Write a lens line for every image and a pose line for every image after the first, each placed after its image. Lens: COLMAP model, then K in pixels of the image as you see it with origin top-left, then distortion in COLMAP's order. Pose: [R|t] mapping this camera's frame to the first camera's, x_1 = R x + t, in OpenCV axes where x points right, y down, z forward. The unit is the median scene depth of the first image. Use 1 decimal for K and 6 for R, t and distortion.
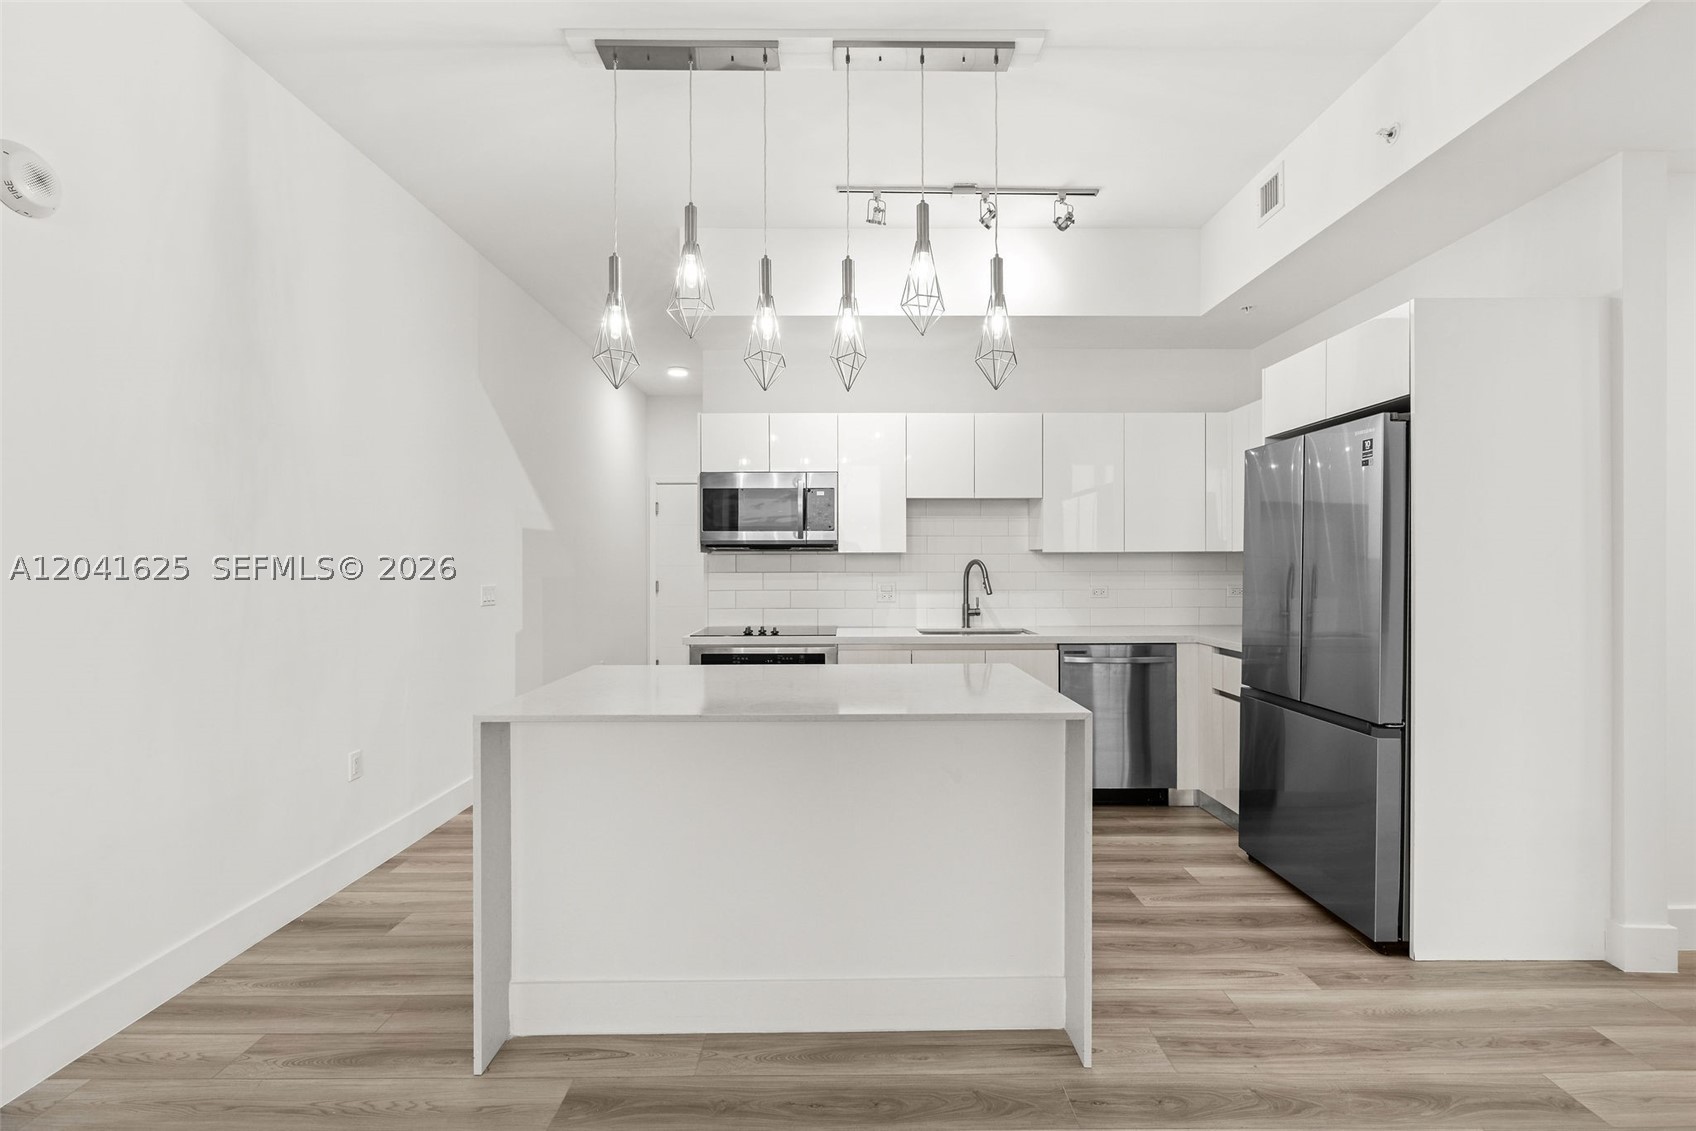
lens RADIAL K [[736.1, 0, 848.0], [0, 736.1, 565.5], [0, 0, 1]] dist [-0.000085, 0.000013]
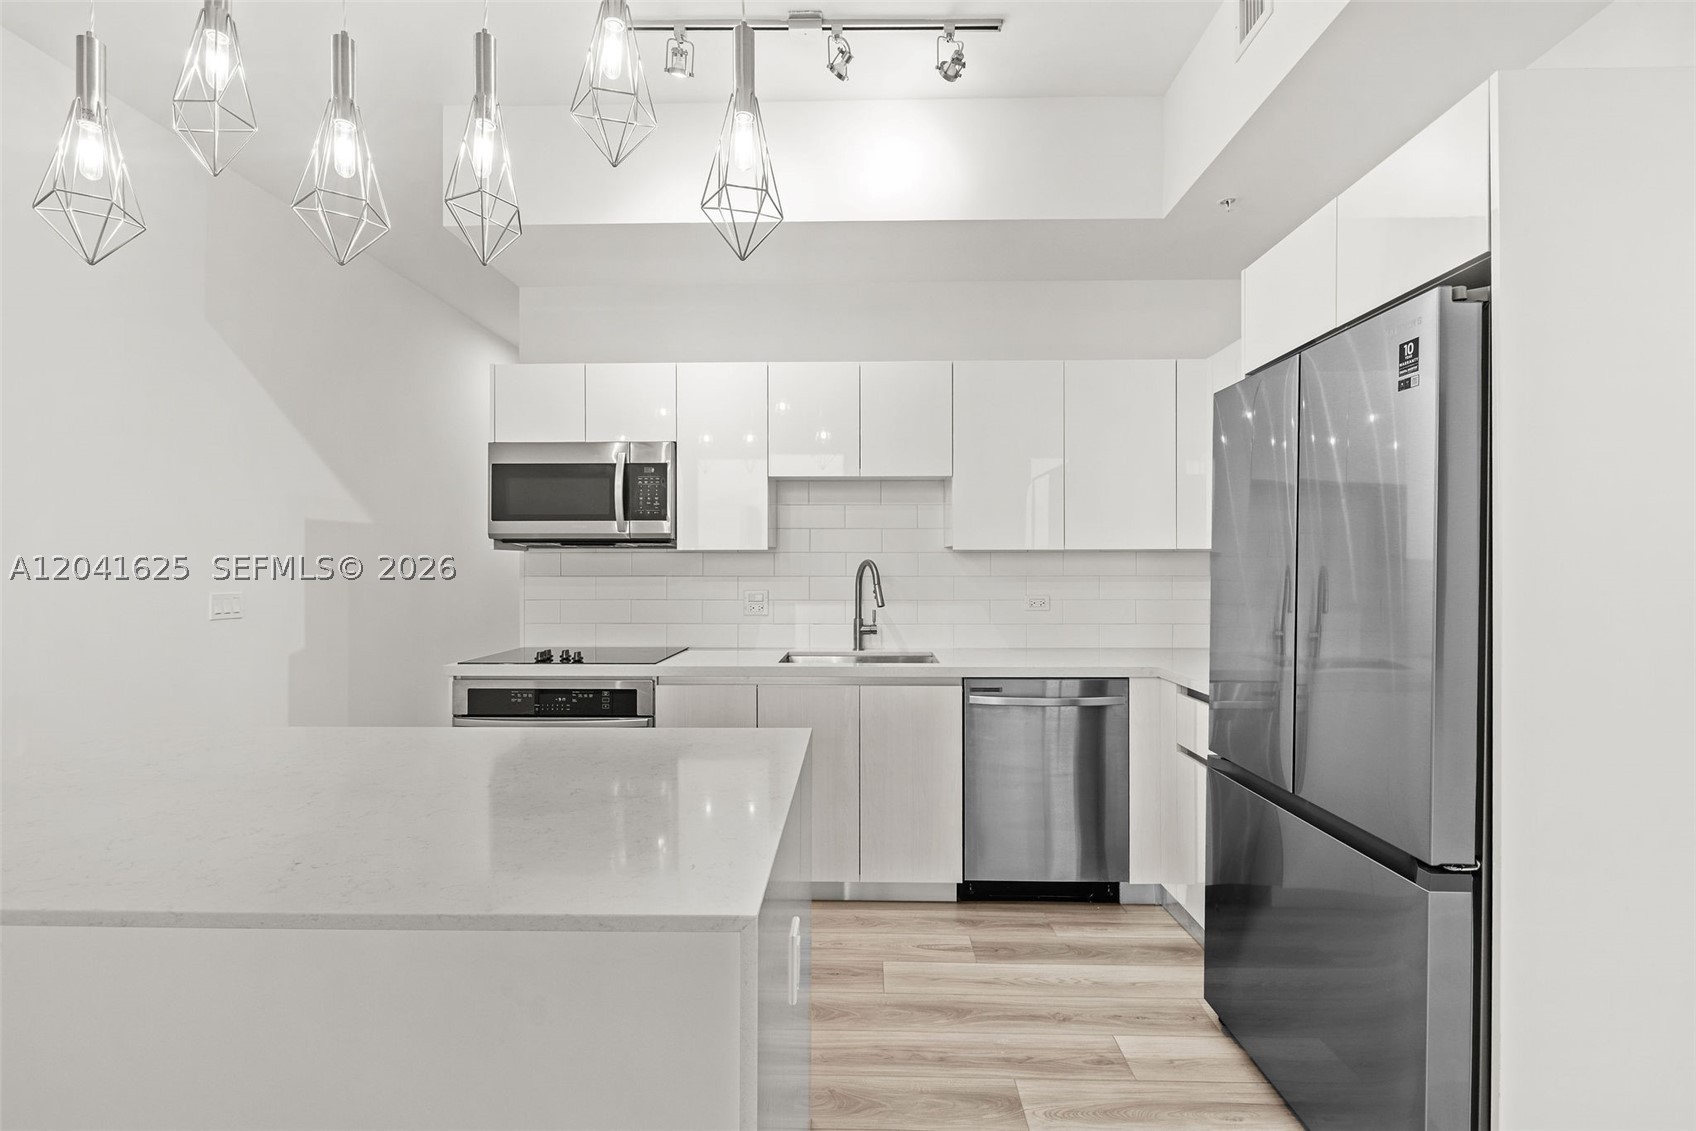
lens RADIAL K [[730.6, 0, 848.0], [0, 730.6, 565.5], [0, 0, 1]] dist [-0.001019, 0.000127]
pose [[0.999498, 0.001547, -0.031660, 0.203885], [-0.001626, 0.999996, -0.002491, -0.000569], [0.031656, 0.002541, 0.999496, 0.295910]]
